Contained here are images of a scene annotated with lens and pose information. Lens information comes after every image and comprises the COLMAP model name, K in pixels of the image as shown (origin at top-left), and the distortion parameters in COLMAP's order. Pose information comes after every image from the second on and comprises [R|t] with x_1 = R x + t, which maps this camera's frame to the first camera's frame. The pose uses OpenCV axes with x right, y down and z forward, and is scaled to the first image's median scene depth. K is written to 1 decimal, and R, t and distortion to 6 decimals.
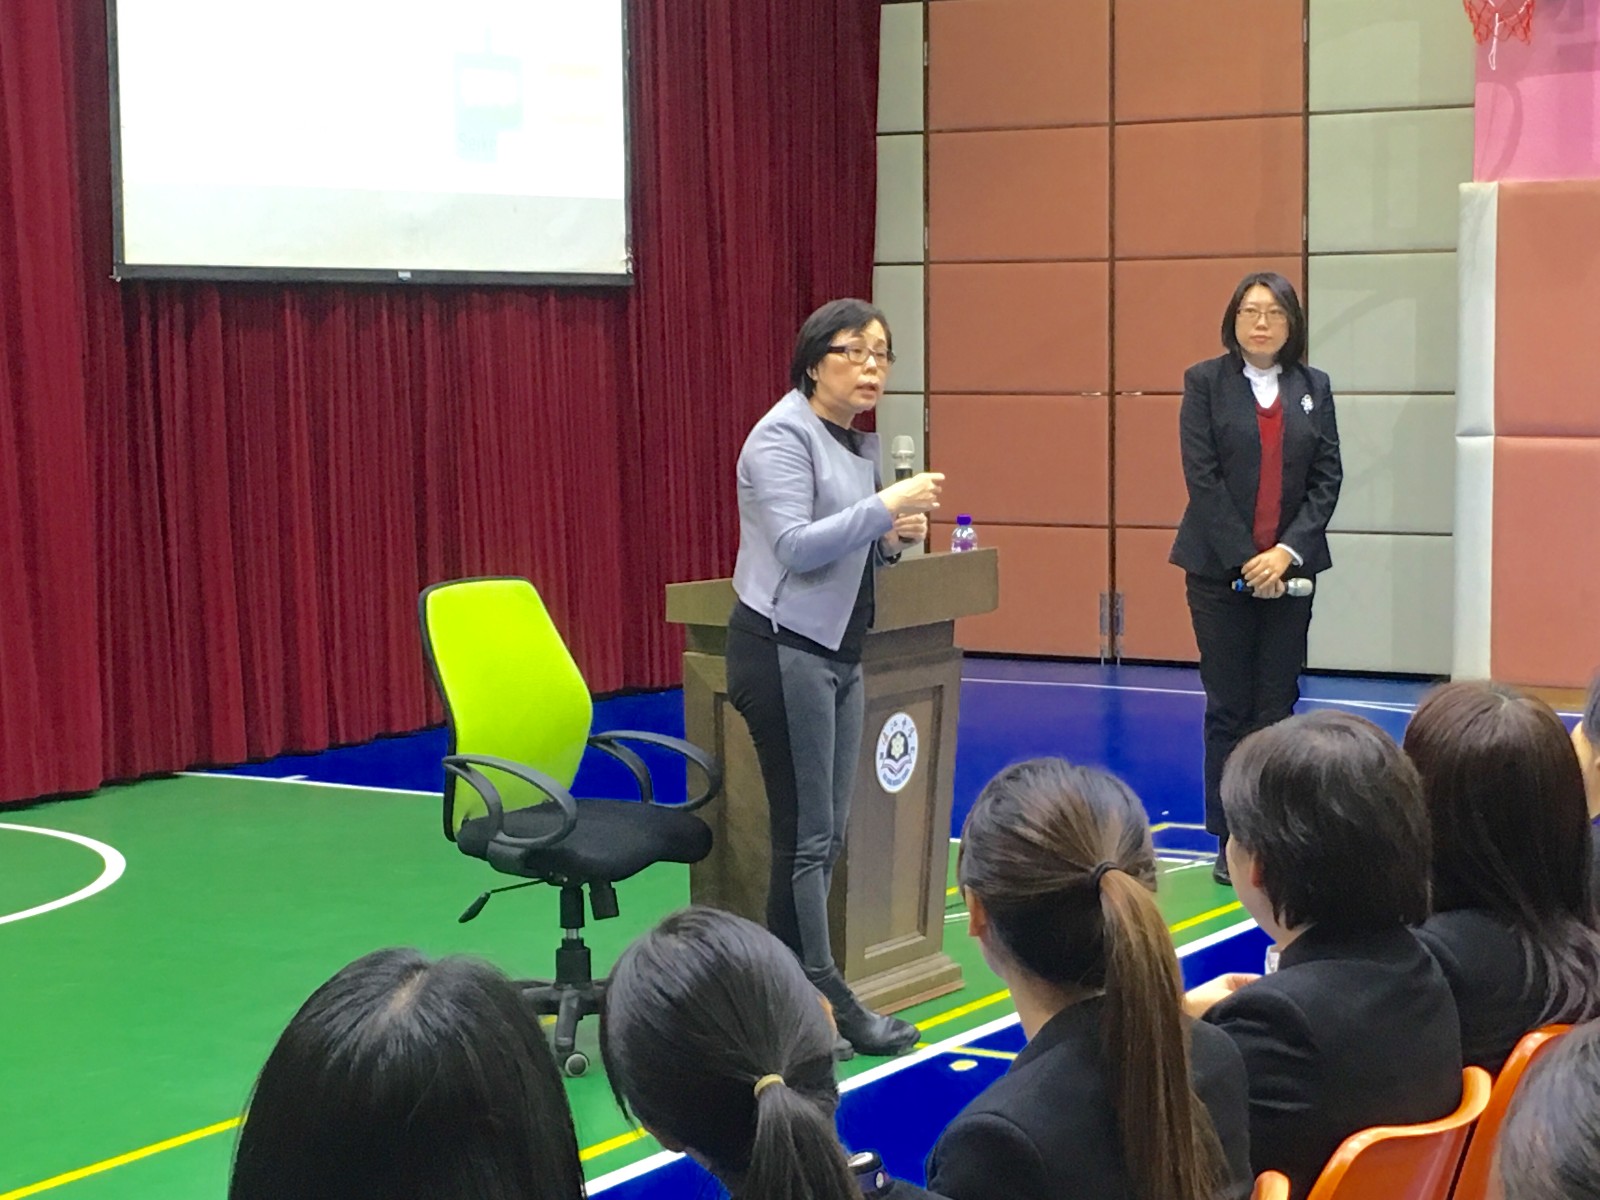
lens RADIAL K [[3215.9, 0, 800.7], [0, 3215.9, 600.8], [0, 0, 1]] dist [-0.059604, 0.000000]
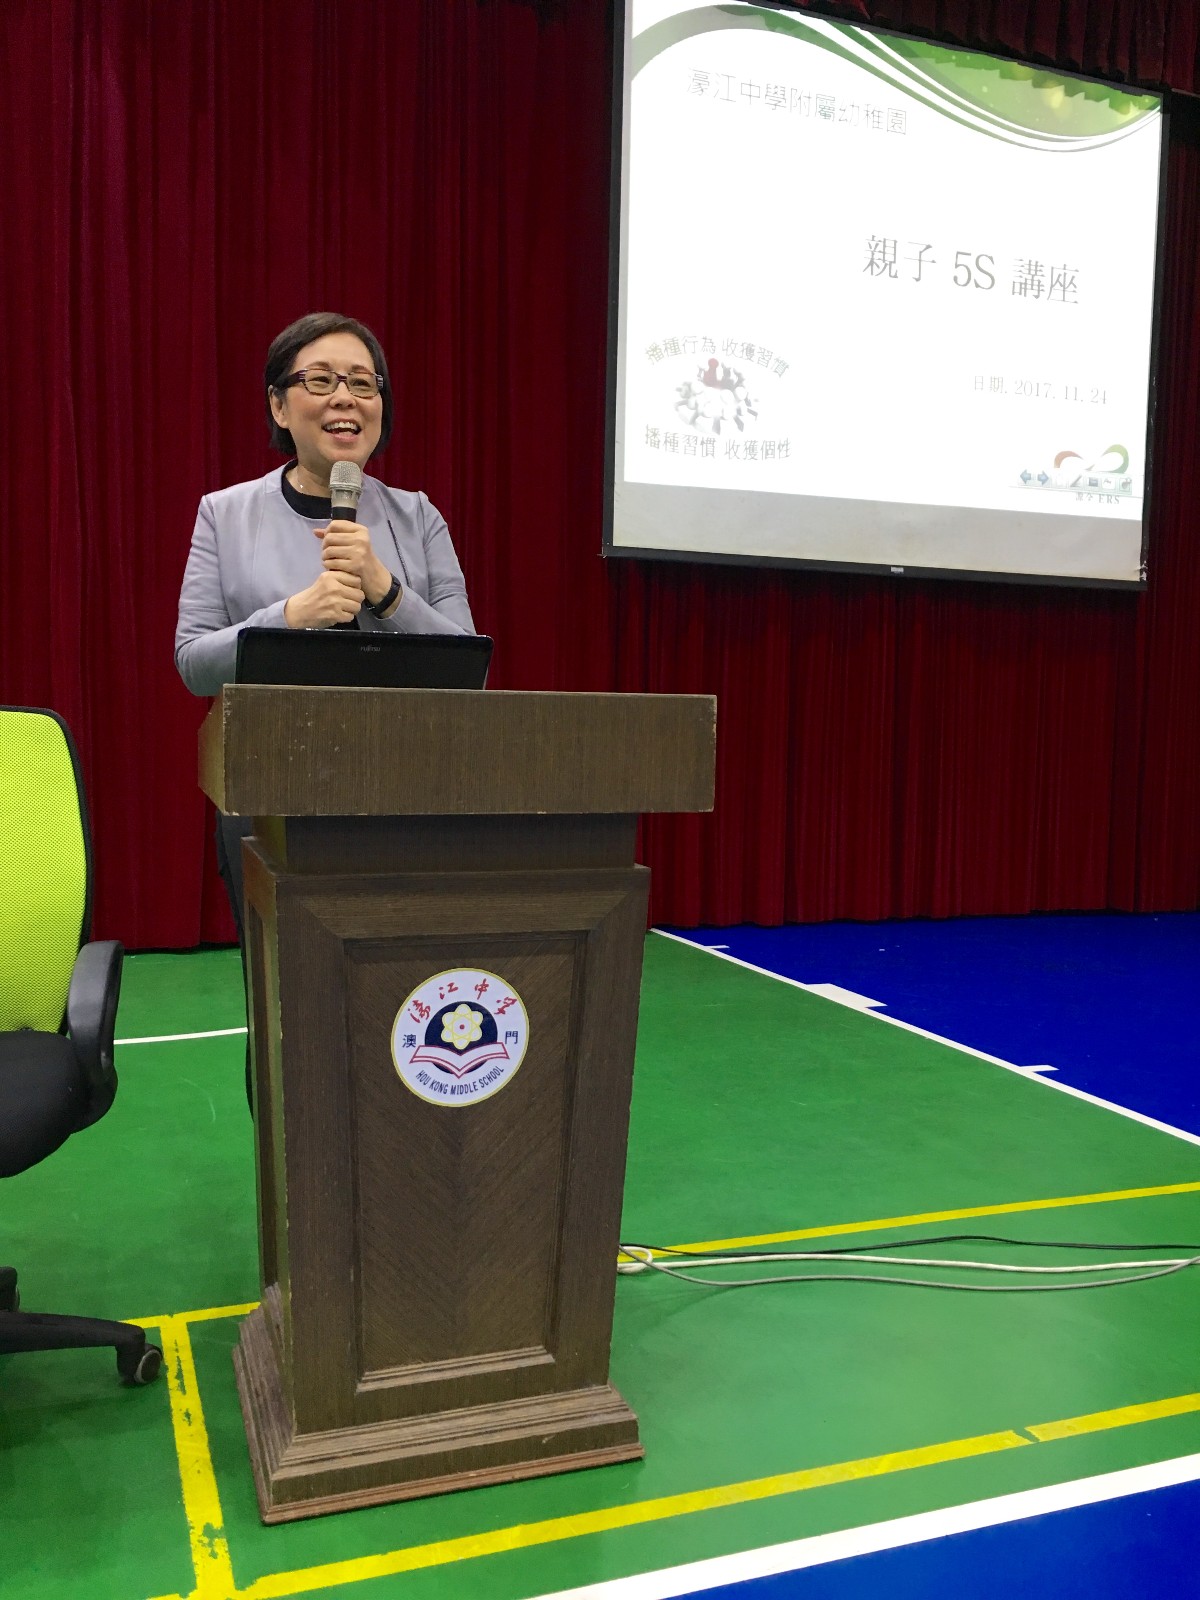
lens RADIAL K [[1329.6, 0, 596.4], [0, 1329.6, 801.3], [0, 0, 1]] dist [0.036522, 0.003826]
pose [[0.783645, 0.061174, -0.618190, 0.191162], [-0.080111, 0.996782, -0.002915, 0.004010], [0.616022, 0.051808, 0.786024, 0.819900]]
